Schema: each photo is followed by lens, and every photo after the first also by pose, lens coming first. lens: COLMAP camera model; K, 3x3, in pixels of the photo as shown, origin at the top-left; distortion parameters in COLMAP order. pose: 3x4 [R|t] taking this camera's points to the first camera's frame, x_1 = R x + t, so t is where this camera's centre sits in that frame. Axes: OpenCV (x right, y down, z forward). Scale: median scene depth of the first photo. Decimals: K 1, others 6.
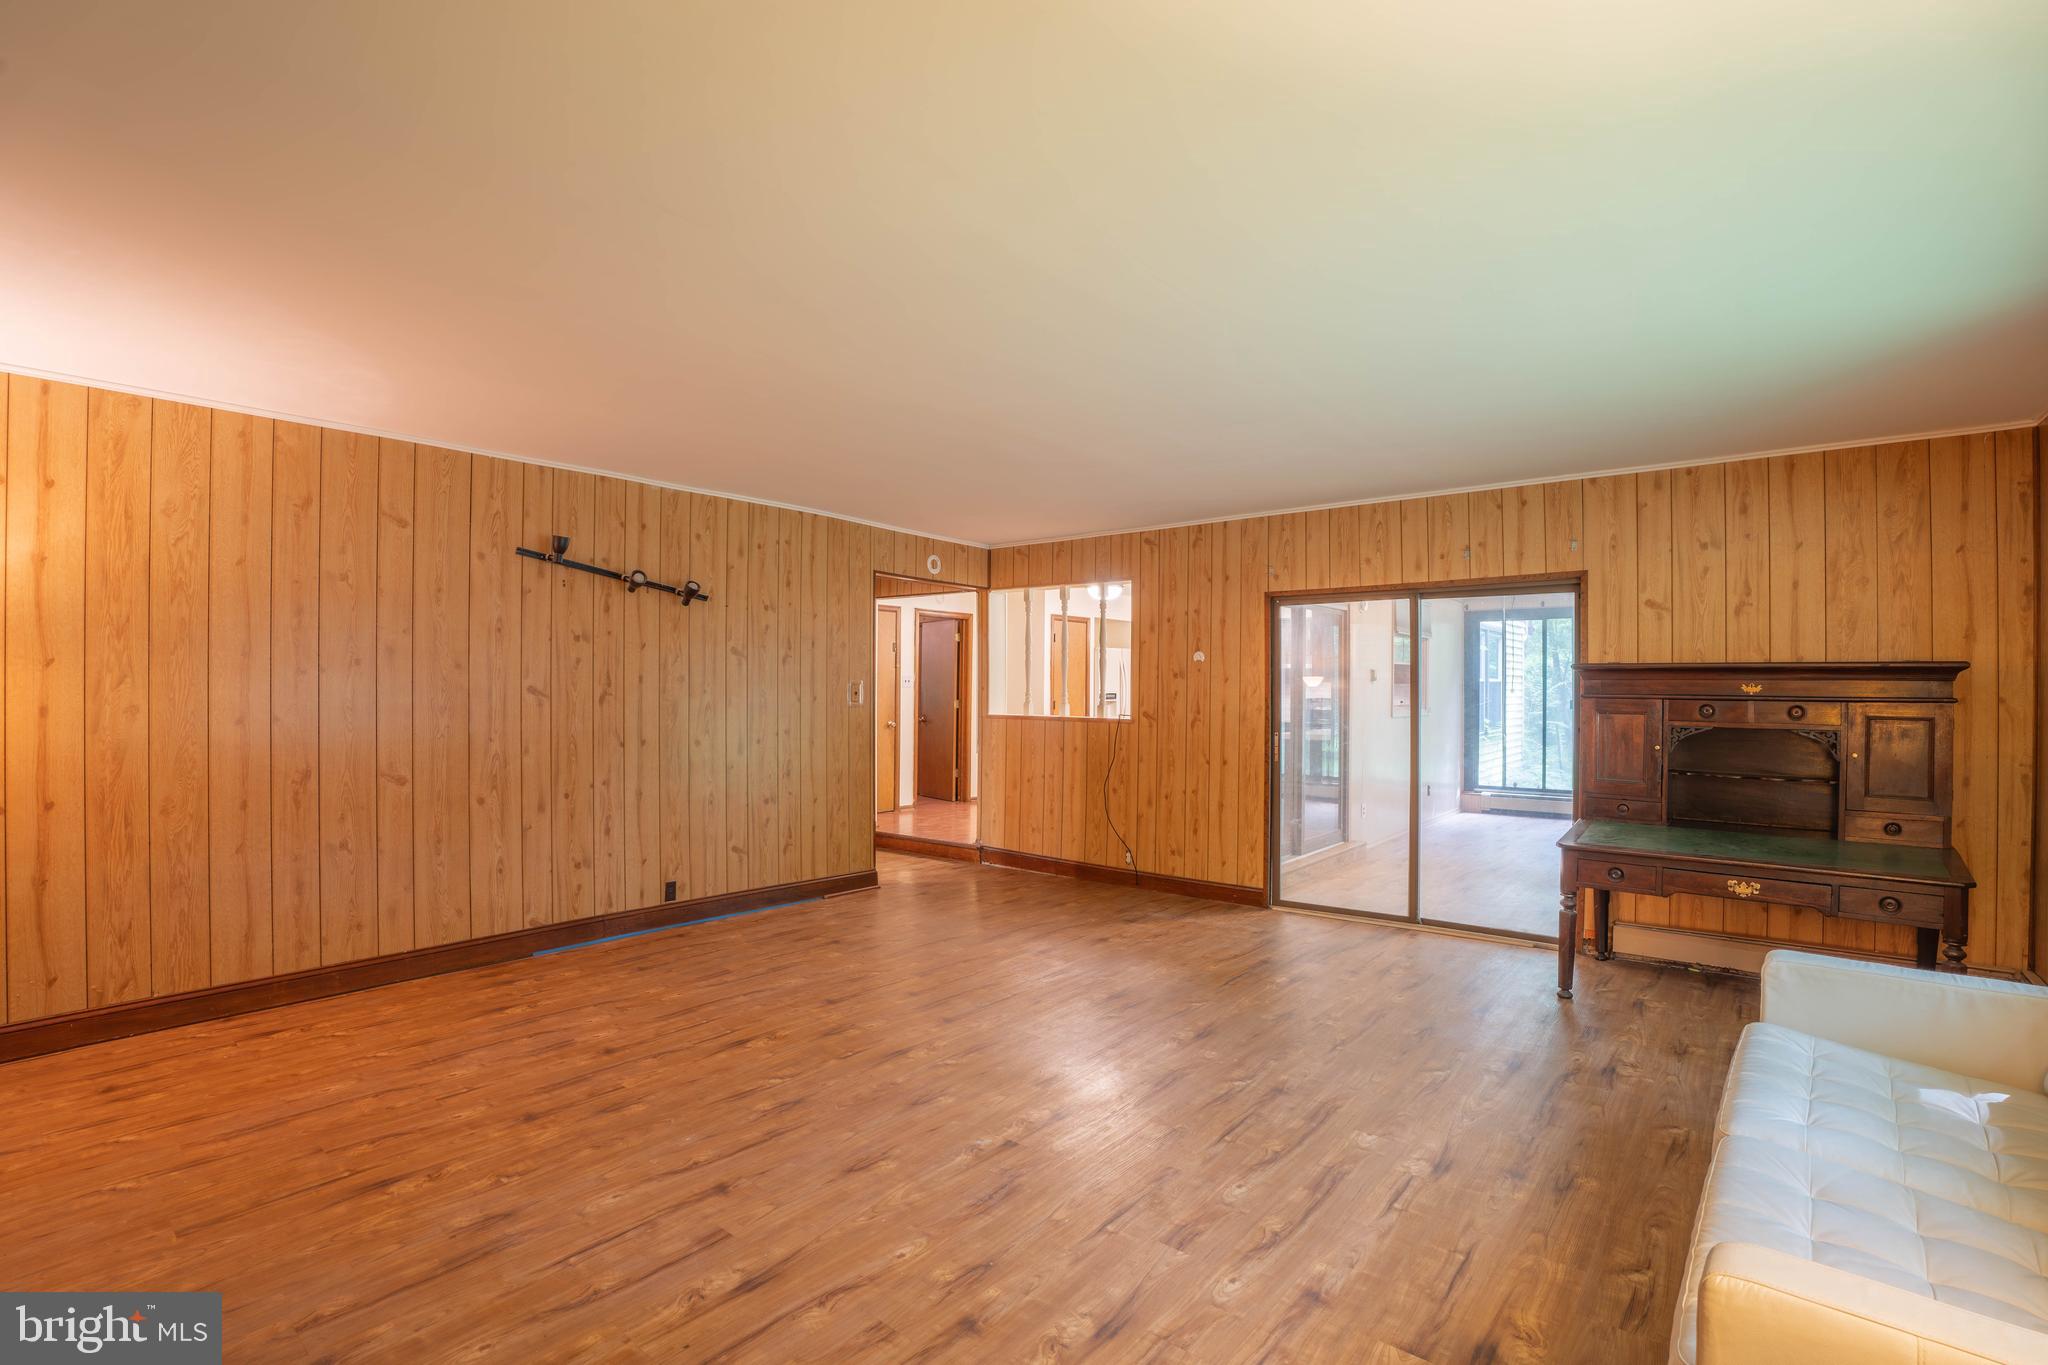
lens RADIAL K [[941.7, 0, 1022.4], [0, 941.7, 689.1], [0, 0, 1]] dist [-0.075050, 0.017567]
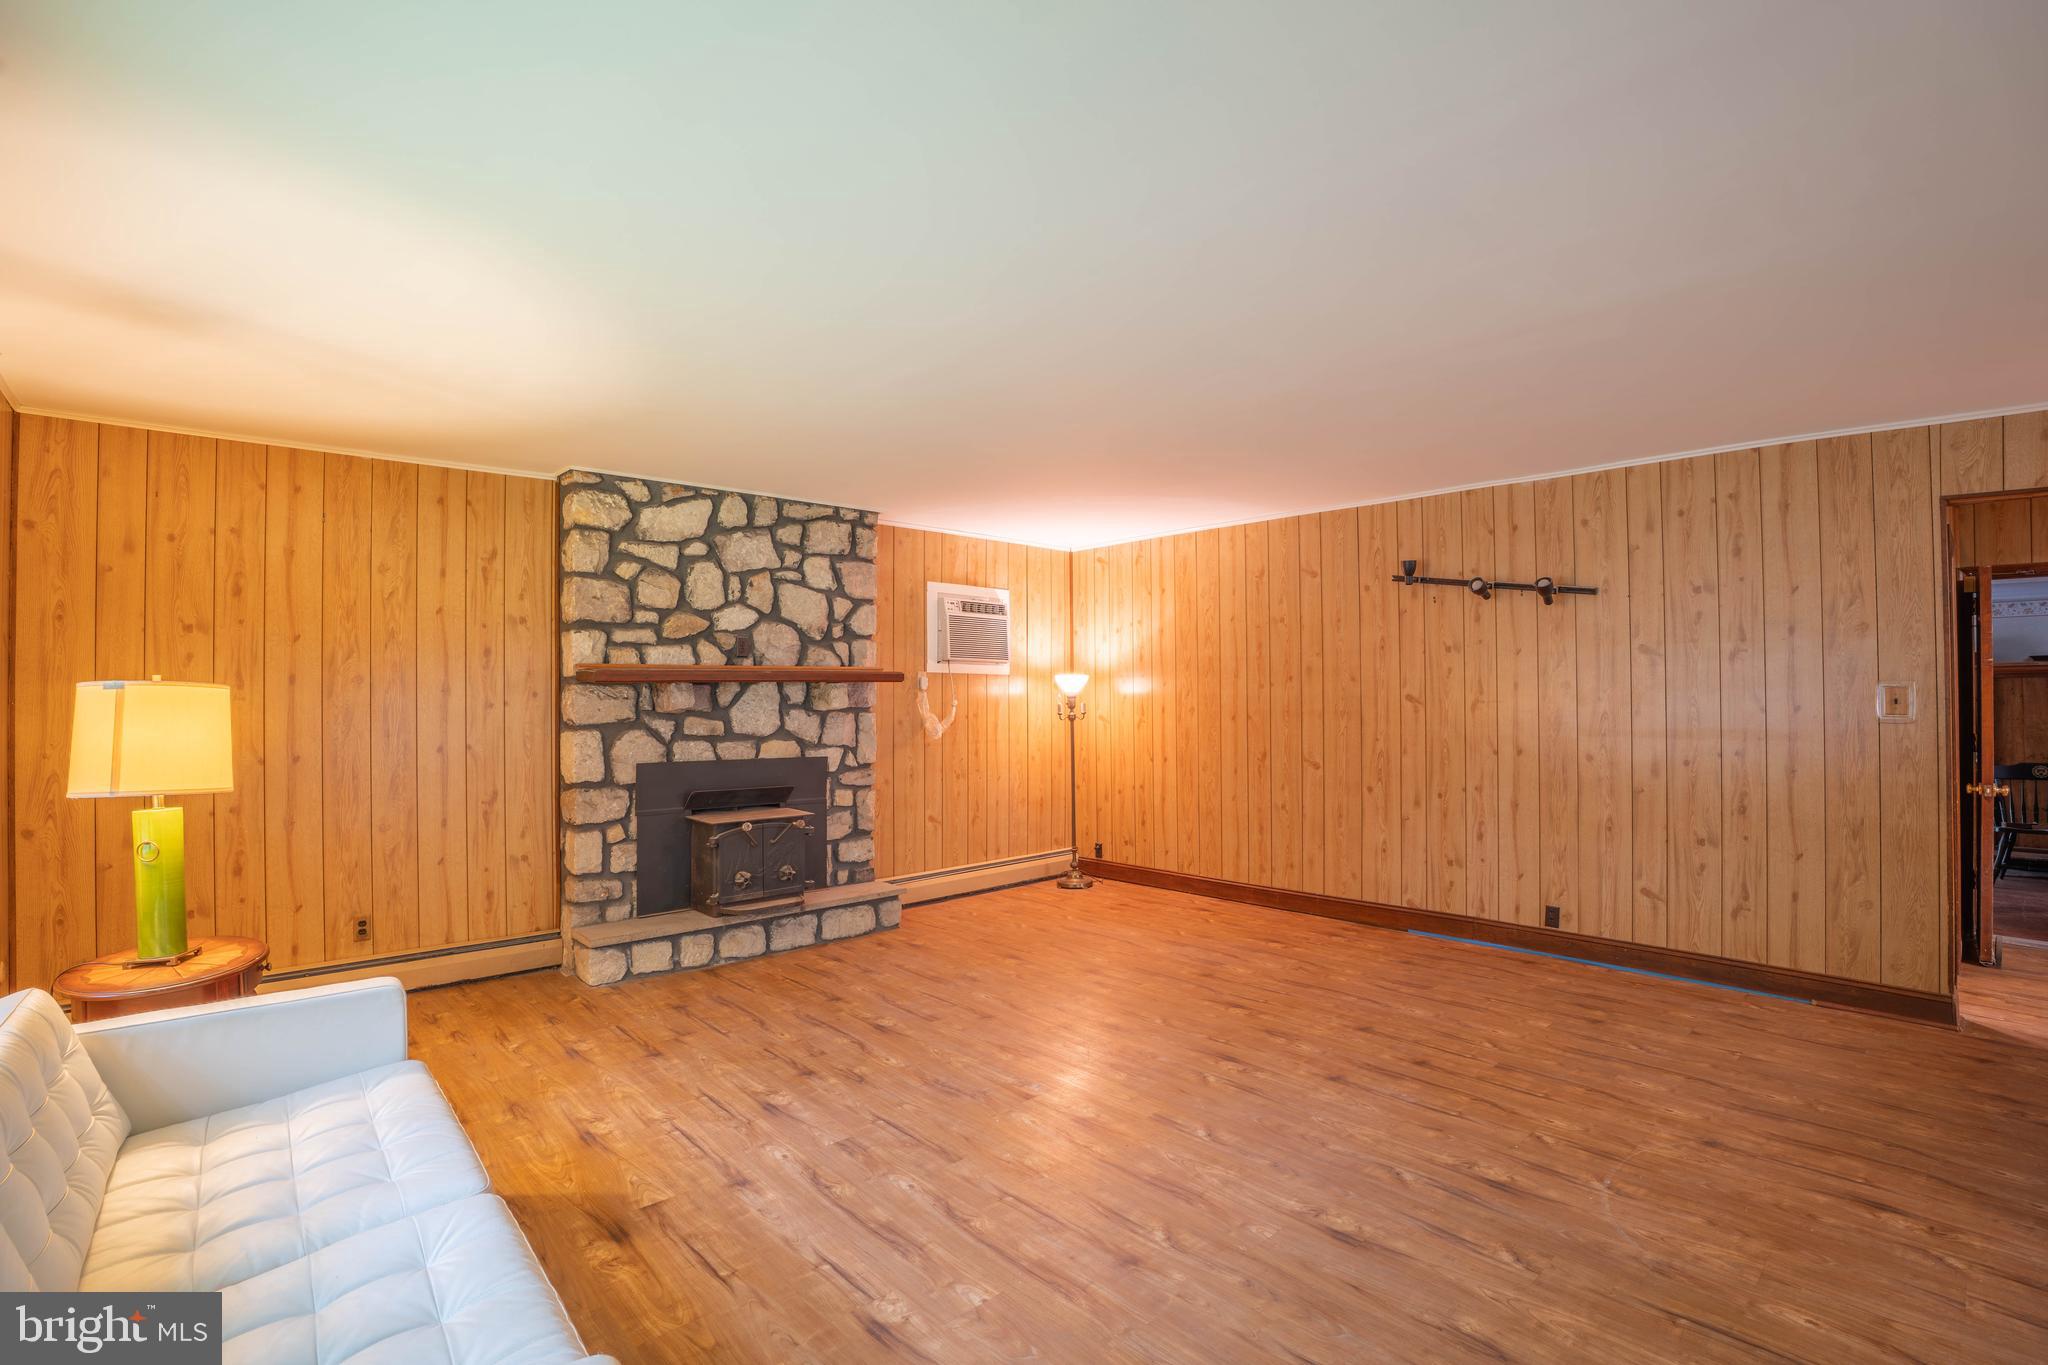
lens RADIAL K [[941.7, 0, 1018.7], [0, 941.7, 683.9], [0, 0, 1]] dist [-0.075050, 0.017567]
pose [[-0.143259, -0.016540, -0.989547, 0.794356], [0.003118, 0.999848, -0.017164, 0.002225], [0.989680, -0.005545, -0.143186, 0.813097]]
